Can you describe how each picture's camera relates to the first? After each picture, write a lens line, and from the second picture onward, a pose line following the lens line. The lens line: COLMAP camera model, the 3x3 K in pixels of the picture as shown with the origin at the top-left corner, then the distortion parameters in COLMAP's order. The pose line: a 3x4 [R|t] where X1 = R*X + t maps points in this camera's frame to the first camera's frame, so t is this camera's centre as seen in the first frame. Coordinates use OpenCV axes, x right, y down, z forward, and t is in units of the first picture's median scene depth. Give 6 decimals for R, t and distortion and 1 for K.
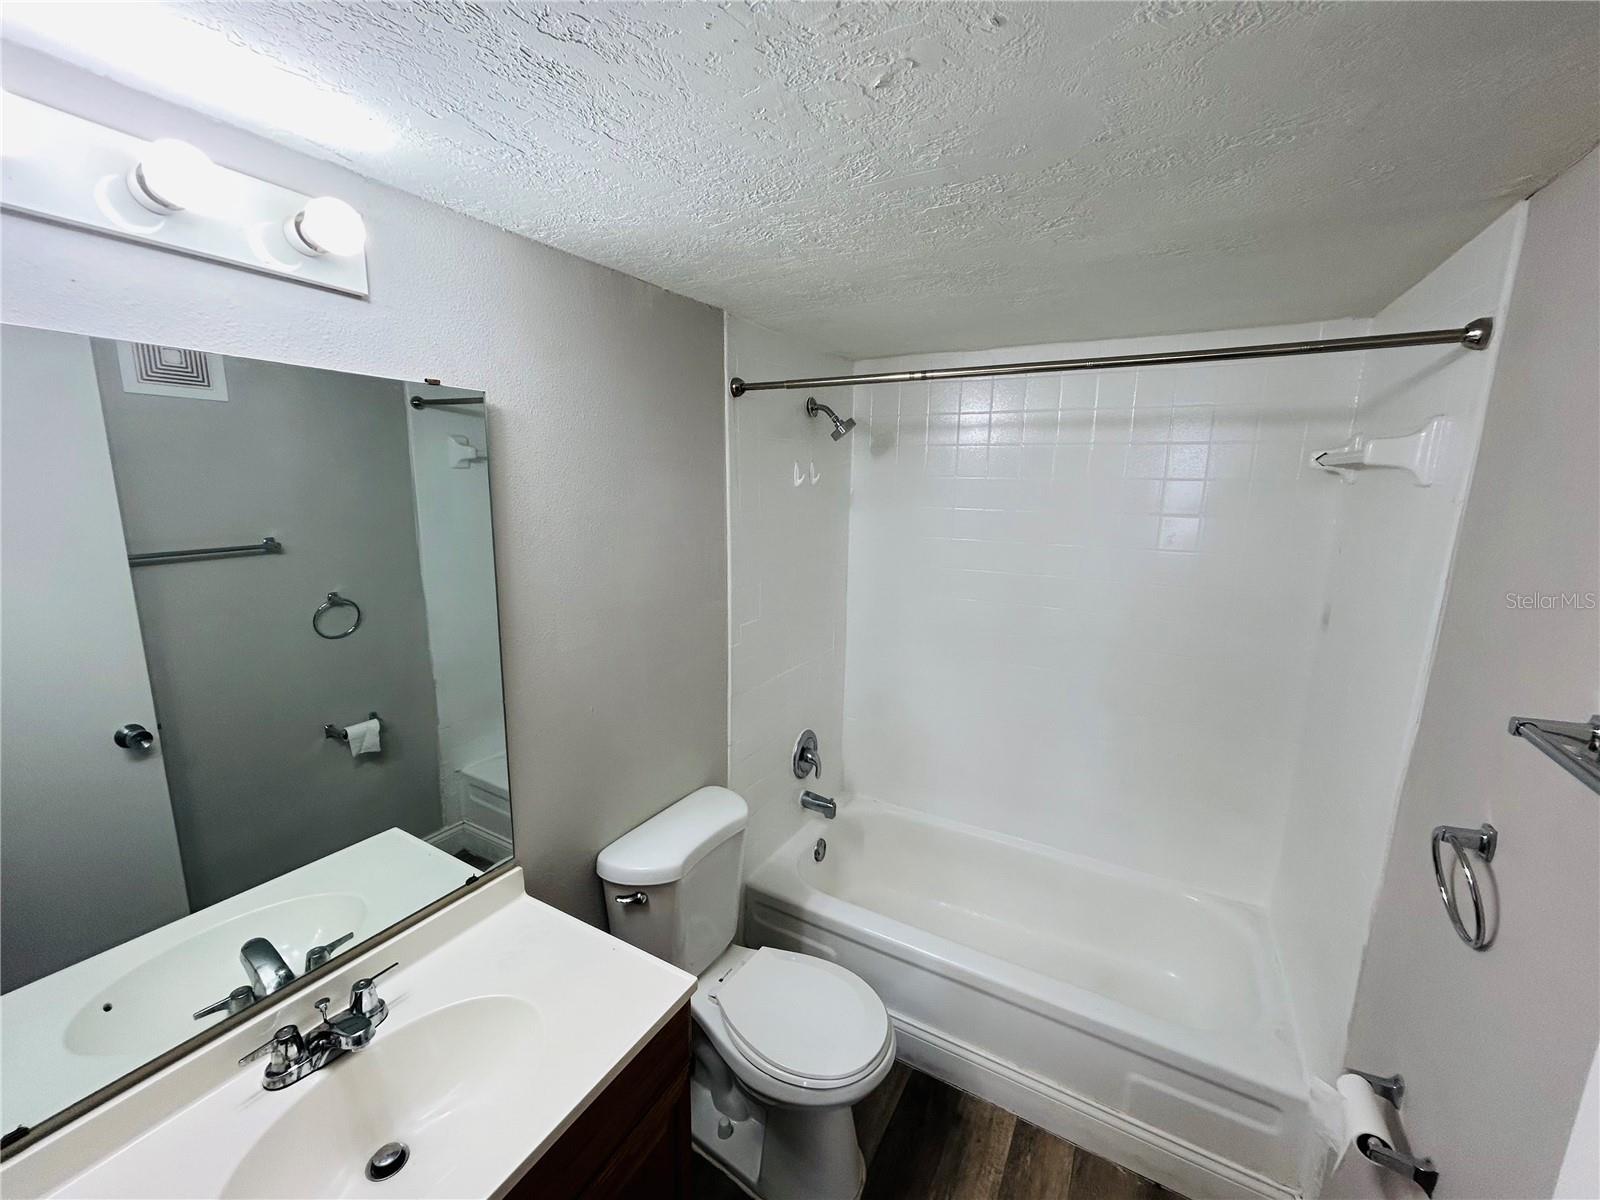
lens RADIAL K [[644.2, 0, 797.6], [0, 644.2, 601.0], [0, 0, 1]] dist [-0.000900, 0.000322]
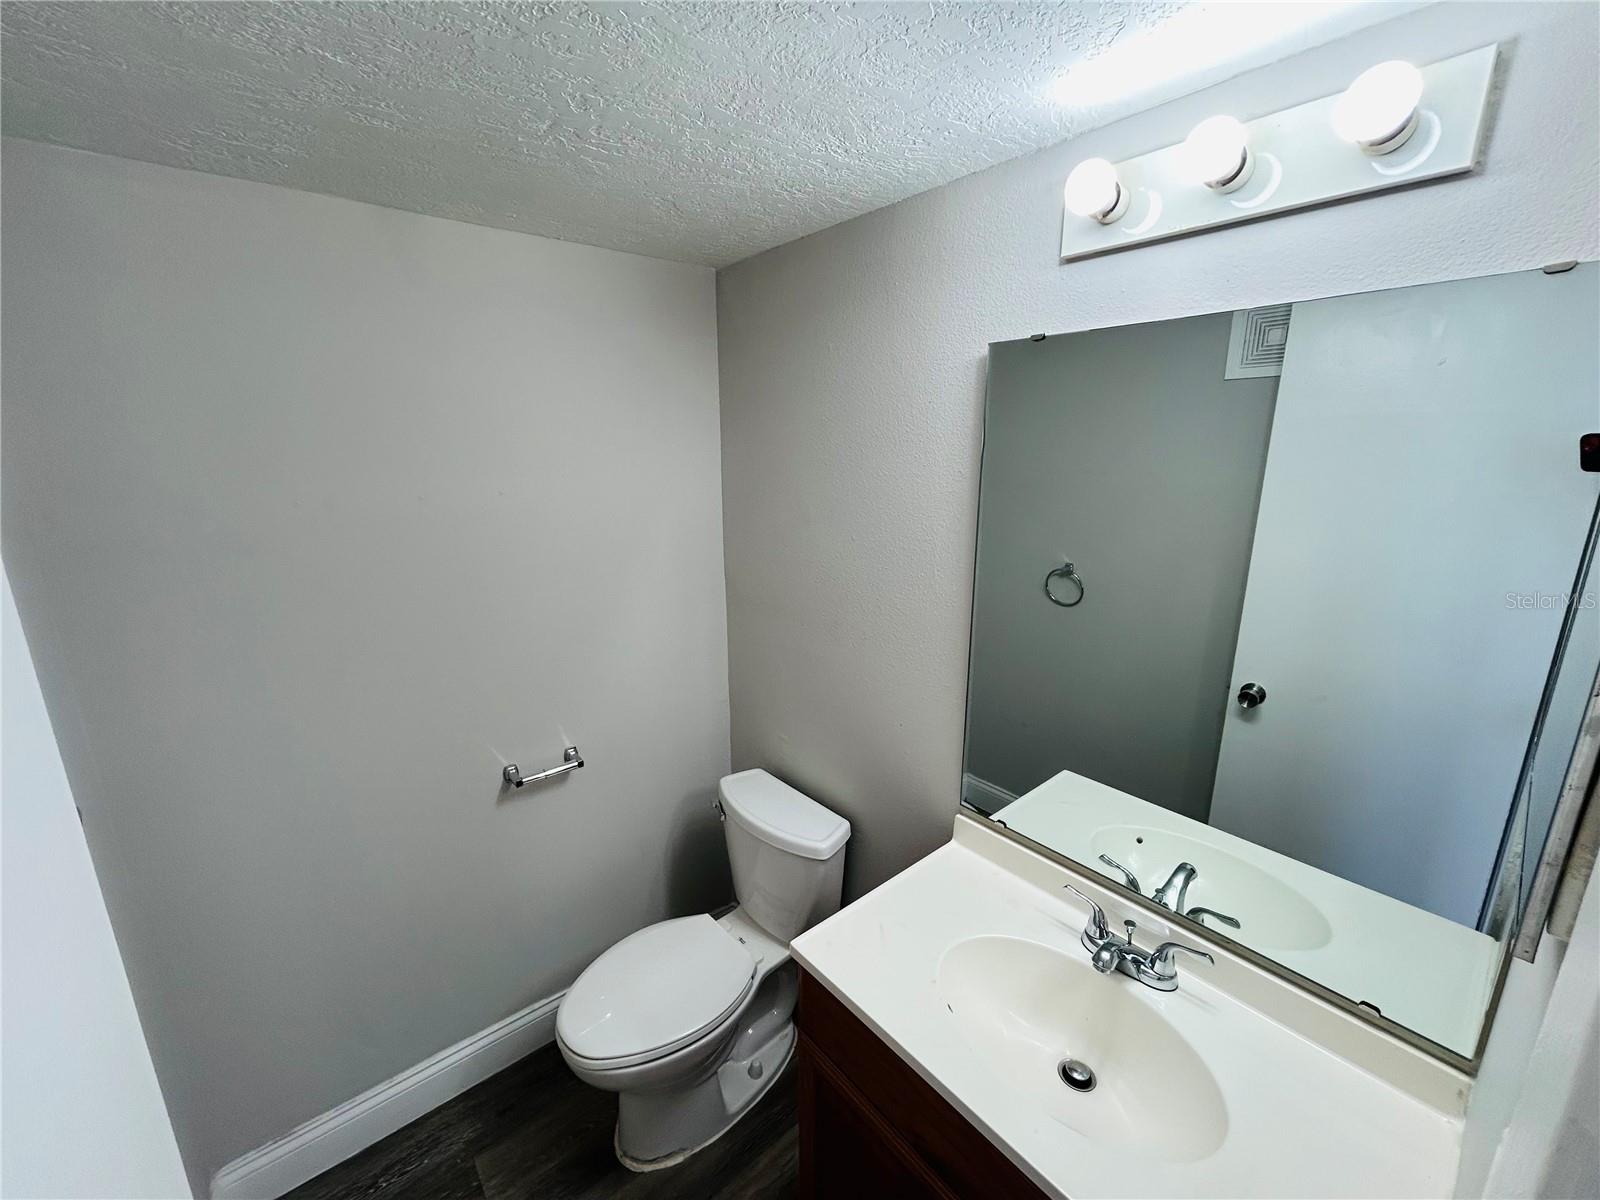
lens RADIAL K [[644.2, 0, 797.6], [0, 644.2, 601.0], [0, 0, 1]] dist [-0.000900, 0.000322]
pose [[-0.345529, 0.200929, -0.916644, 0.337205], [-0.176450, 0.945474, 0.273761, -0.087403], [0.921670, 0.256334, -0.291235, 0.651435]]
